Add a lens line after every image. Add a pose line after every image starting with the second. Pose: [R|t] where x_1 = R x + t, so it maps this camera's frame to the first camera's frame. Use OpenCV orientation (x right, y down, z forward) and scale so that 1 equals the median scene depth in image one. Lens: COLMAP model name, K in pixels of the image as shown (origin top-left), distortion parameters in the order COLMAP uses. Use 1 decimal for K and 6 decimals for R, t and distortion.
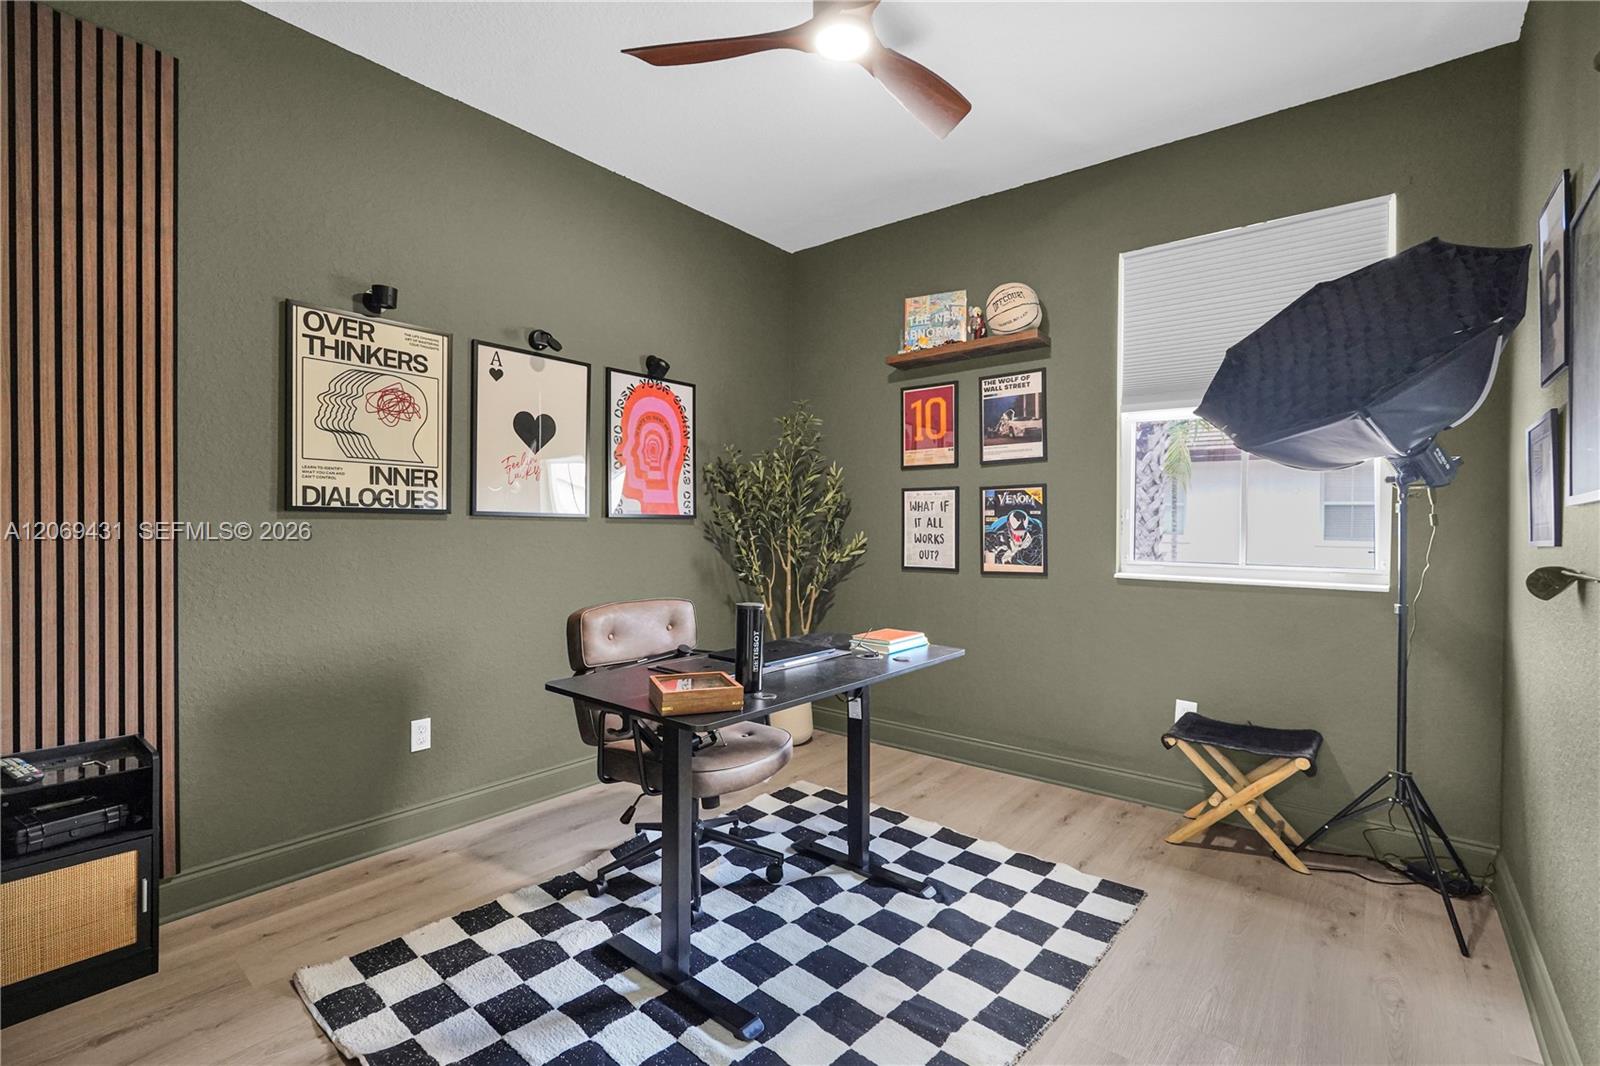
lens RADIAL K [[722.8, 0, 801.0], [0, 722.8, 536.1], [0, 0, 1]] dist [-0.020491, 0.009343]
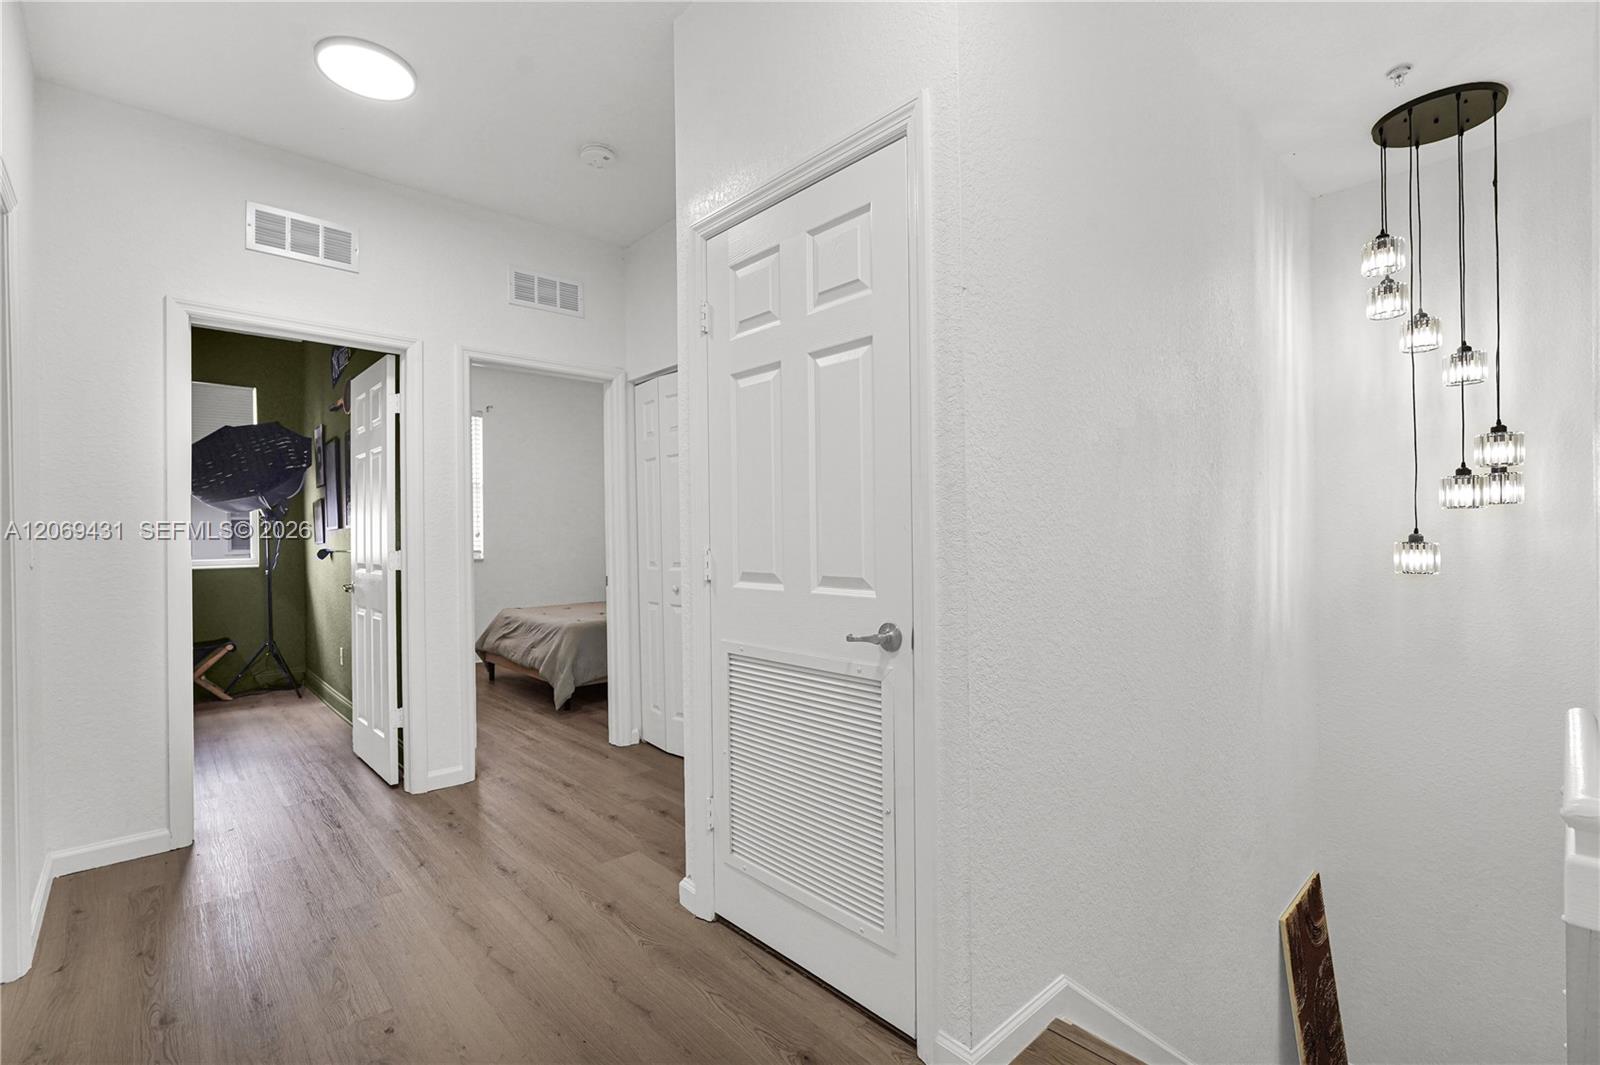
lens RADIAL K [[722.8, 0, 801.0], [0, 722.8, 535.6], [0, 0, 1]] dist [-0.020491, 0.009343]
pose [[0.154851, -0.013277, 0.987849, -1.159822], [0.037256, 0.999277, 0.007591, 0.024332], [-0.987235, 0.035628, 0.155234, -1.043652]]
